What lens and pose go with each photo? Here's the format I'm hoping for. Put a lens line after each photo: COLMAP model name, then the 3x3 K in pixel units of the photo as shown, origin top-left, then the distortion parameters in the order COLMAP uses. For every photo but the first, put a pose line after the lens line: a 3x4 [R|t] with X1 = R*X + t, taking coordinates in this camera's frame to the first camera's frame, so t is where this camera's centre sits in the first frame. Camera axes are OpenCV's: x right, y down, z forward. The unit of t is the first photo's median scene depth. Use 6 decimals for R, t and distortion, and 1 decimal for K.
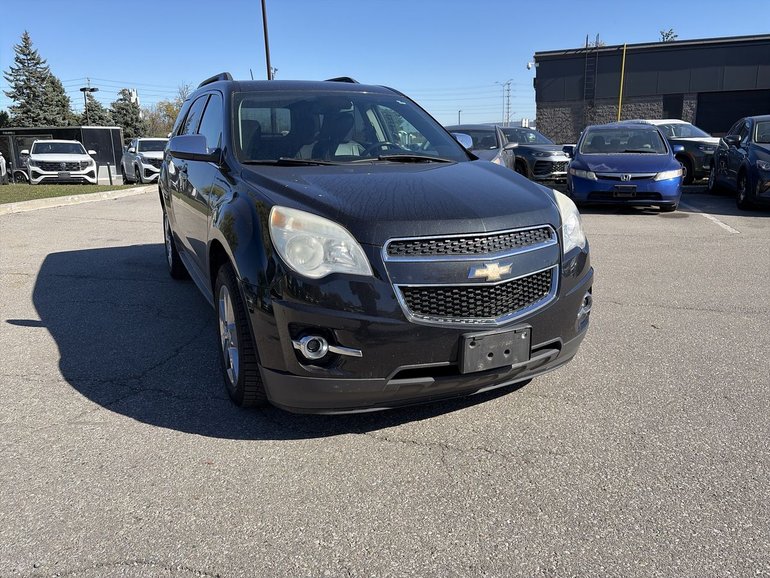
lens RADIAL K [[579.7, 0, 384.1], [0, 579.7, 278.2], [0, 0, 1]] dist [0.066858, -0.079978]
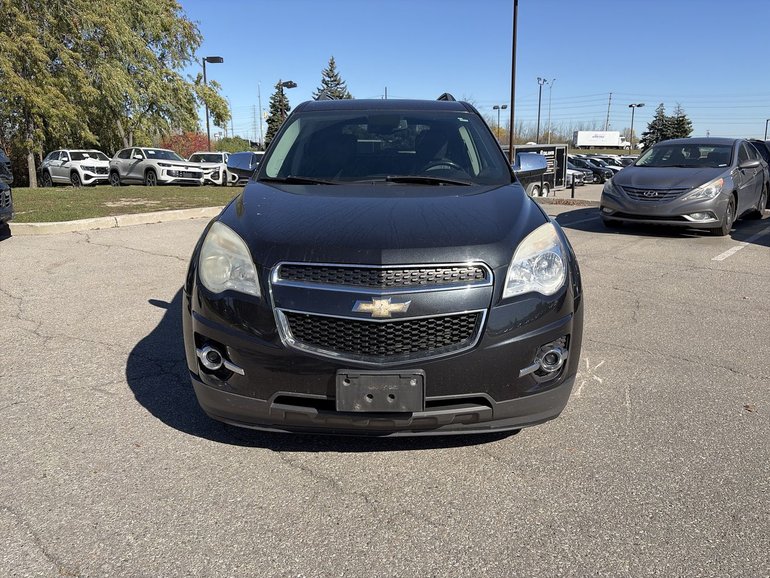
lens RADIAL K [[579.7, 0, 384.1], [0, 579.7, 278.2], [0, 0, 1]] dist [0.066858, -0.079978]
pose [[0.901817, 0.102786, -0.419715, 0.420322], [-0.110143, 0.993893, 0.006743, -0.047368], [0.417845, 0.040148, 0.907631, 0.118592]]
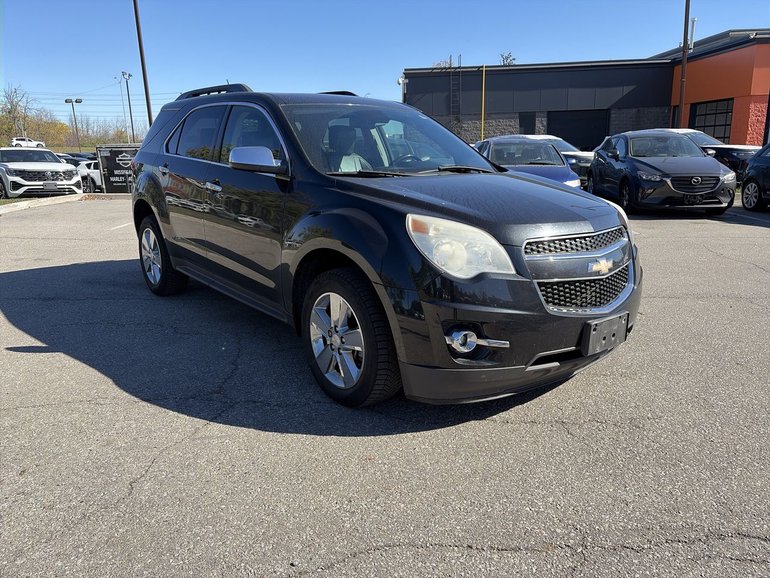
lens RADIAL K [[579.7, 0, 384.1], [0, 579.7, 278.2], [0, 0, 1]] dist [0.066858, -0.079978]
pose [[0.972755, -0.043677, 0.227685, -0.368900], [0.047892, 0.998768, -0.013018, 0.004819], [-0.226836, 0.023567, 0.973648, -0.025225]]
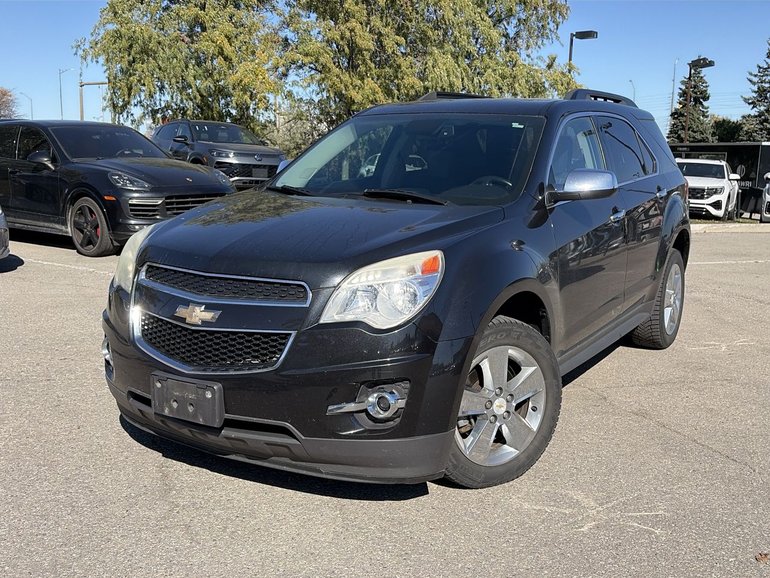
lens RADIAL K [[831.6, 0, 385.0], [0, 831.6, 289.0], [0, 0, 1]] dist [0.006689, -0.009953]
pose [[0.552716, 0.156355, -0.818571, 1.043985], [-0.218381, 0.975092, 0.038797, -0.122846], [0.804248, 0.157317, 0.573094, 0.353335]]
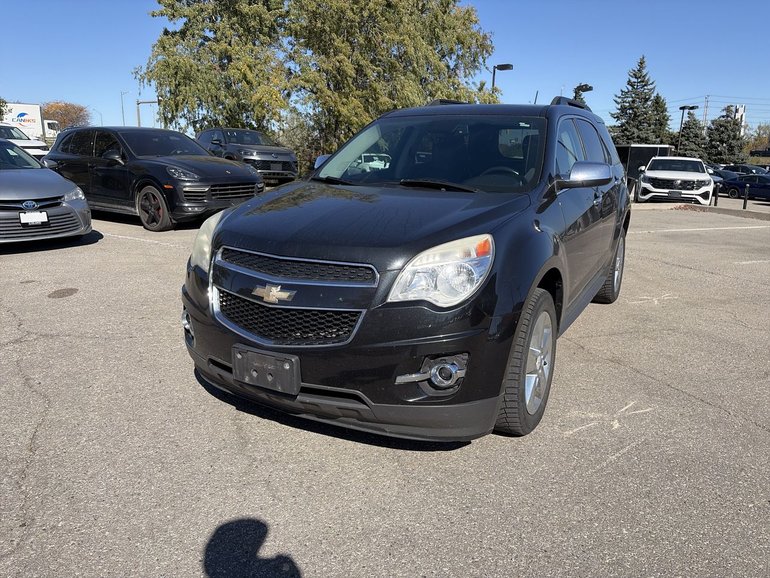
lens RADIAL K [[582.1, 0, 376.6], [0, 582.1, 273.8], [0, 0, 1]] dist [0.009521, 0.003442]
pose [[0.580839, 0.186186, -0.792440, 0.805415], [-0.212919, 0.974349, 0.072862, -0.117246], [0.785679, 0.126404, 0.605583, 0.382045]]
